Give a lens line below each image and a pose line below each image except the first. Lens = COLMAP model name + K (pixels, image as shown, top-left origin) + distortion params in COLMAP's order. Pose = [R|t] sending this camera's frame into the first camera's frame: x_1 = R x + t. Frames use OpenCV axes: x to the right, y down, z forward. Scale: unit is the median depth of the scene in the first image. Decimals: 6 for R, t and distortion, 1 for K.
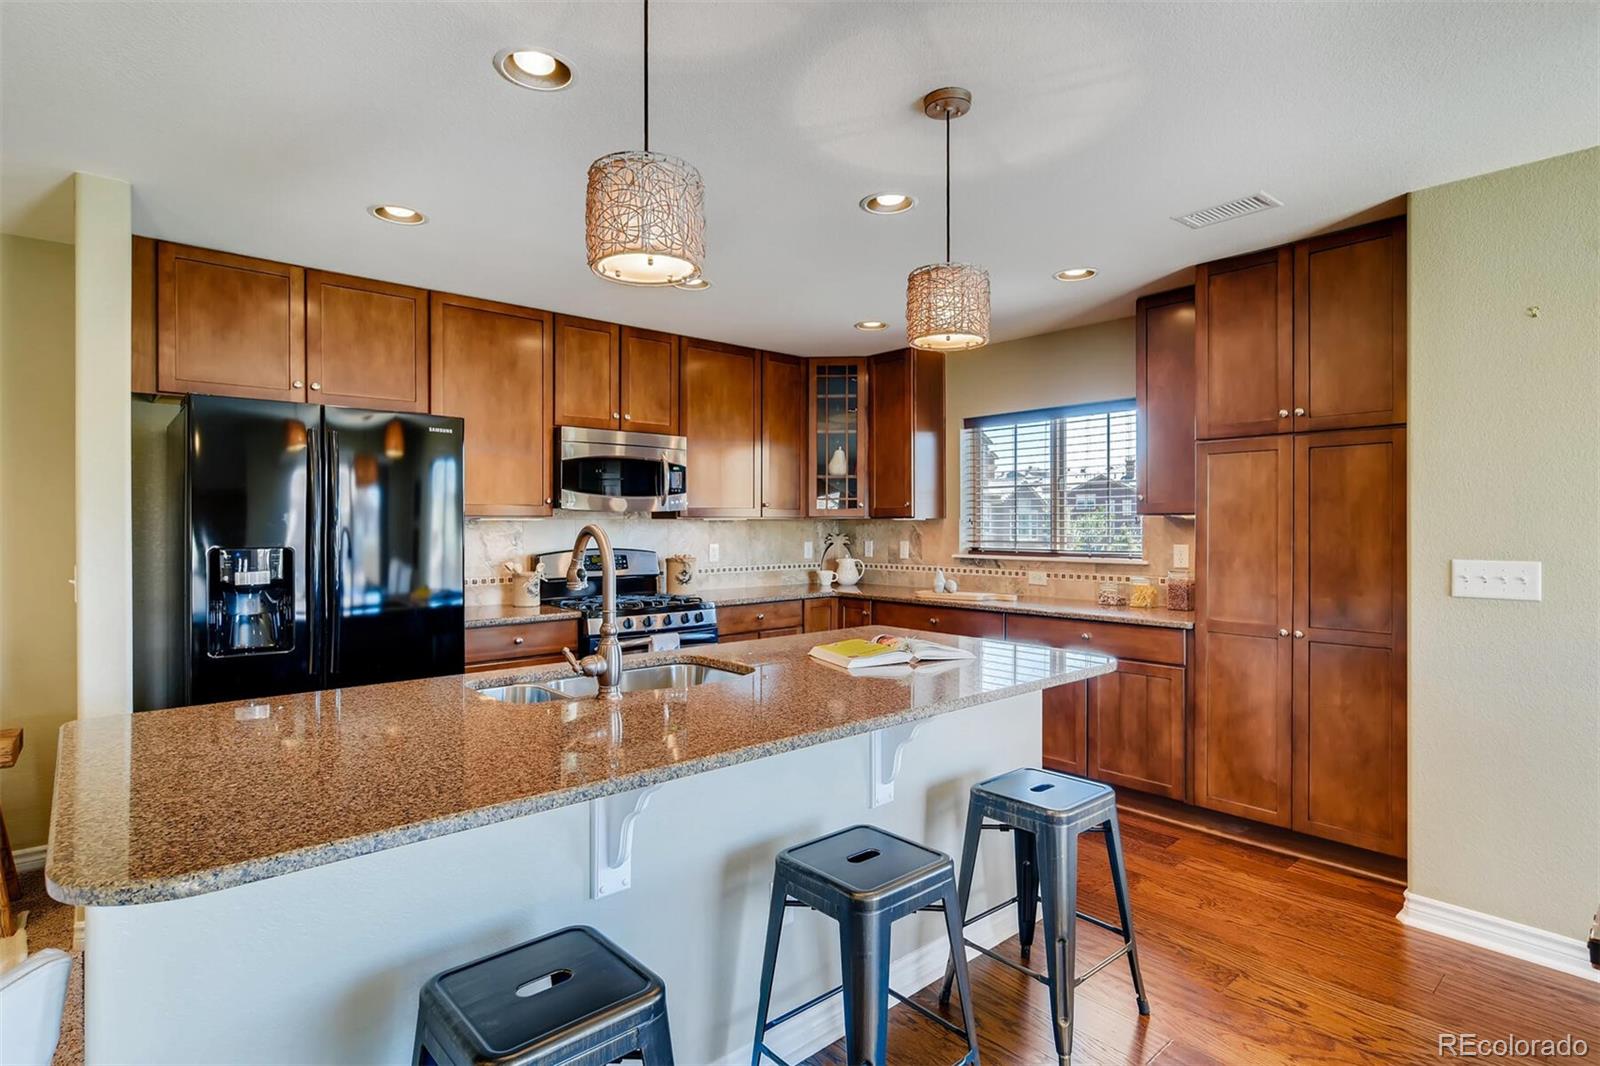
lens RADIAL K [[804.7, 0, 802.8], [0, 804.7, 531.1], [0, 0, 1]] dist [0.001037, 0.000176]
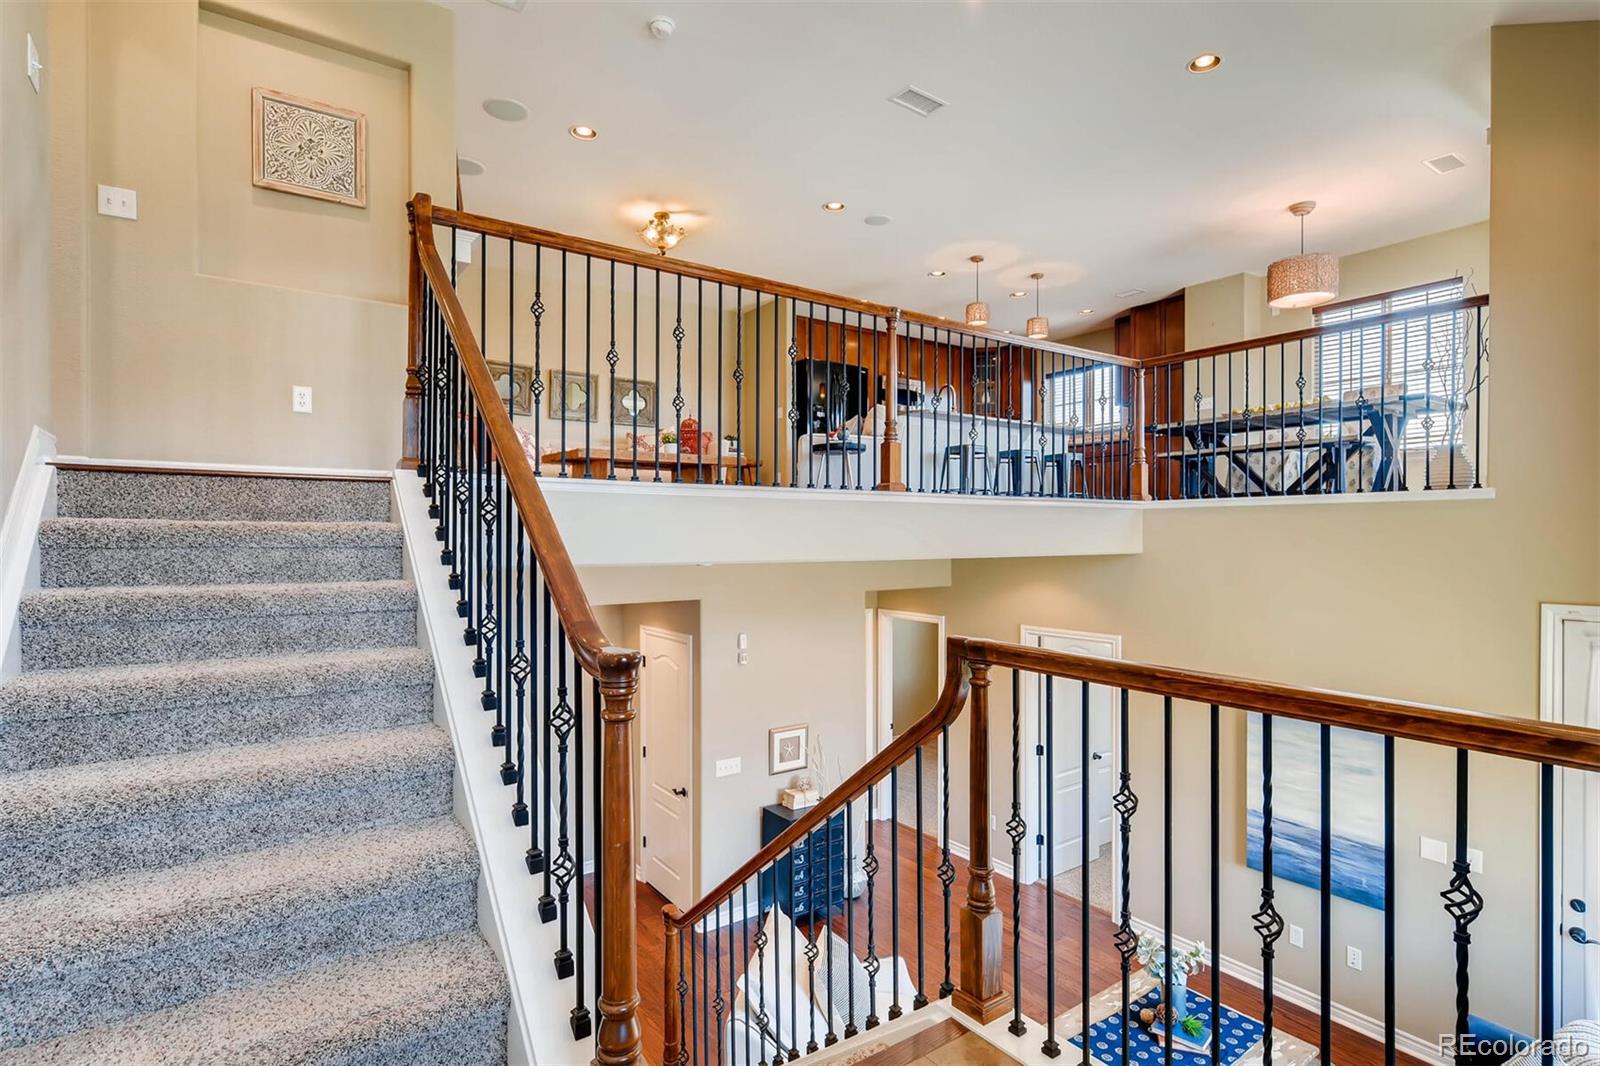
lens RADIAL K [[804.7, 0, 797.7], [0, 804.7, 535.1], [0, 0, 1]] dist [0.001037, 0.000176]
pose [[0.993489, -0.004416, -0.113843, -0.266594], [0.002788, 0.999892, -0.014453, 0.385518], [0.113894, 0.014041, 0.993394, -1.486331]]
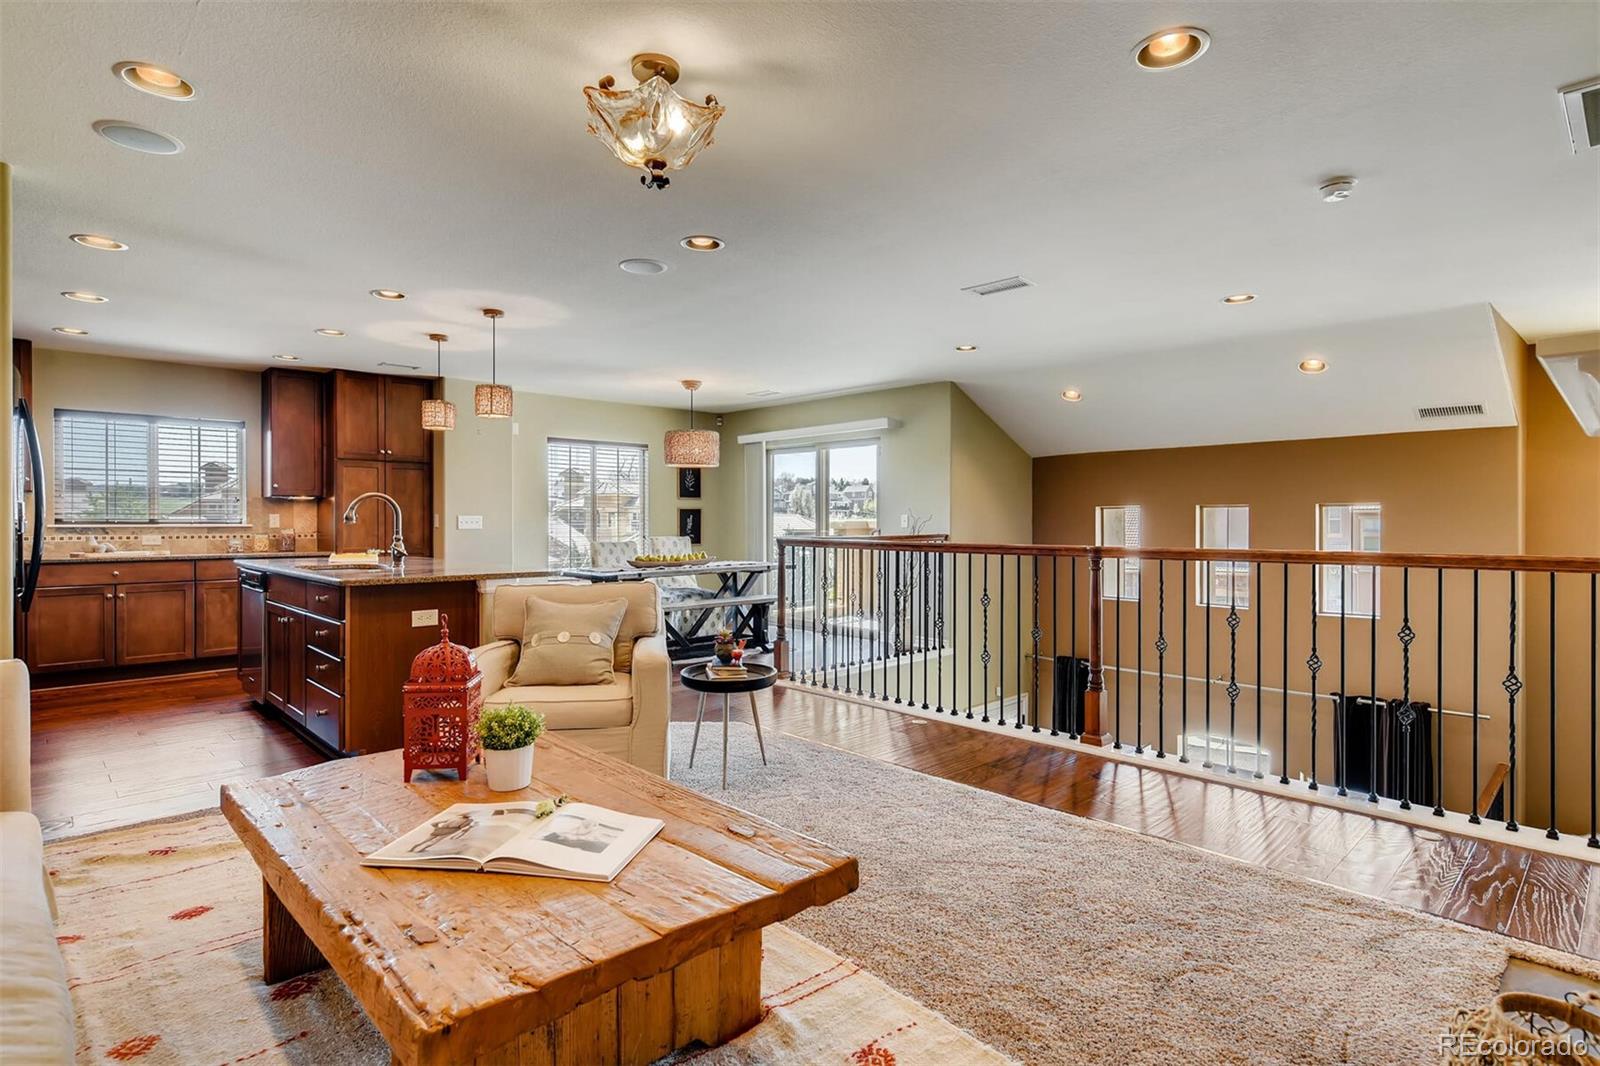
lens RADIAL K [[804.7, 0, 800.5], [0, 804.7, 530.3], [0, 0, 1]] dist [0.001037, 0.000176]
pose [[-0.032165, -0.006751, 0.999460, -1.115839], [0.008606, 0.999938, 0.007031, 0.042816], [-0.999446, 0.008827, -0.032105, -0.047025]]
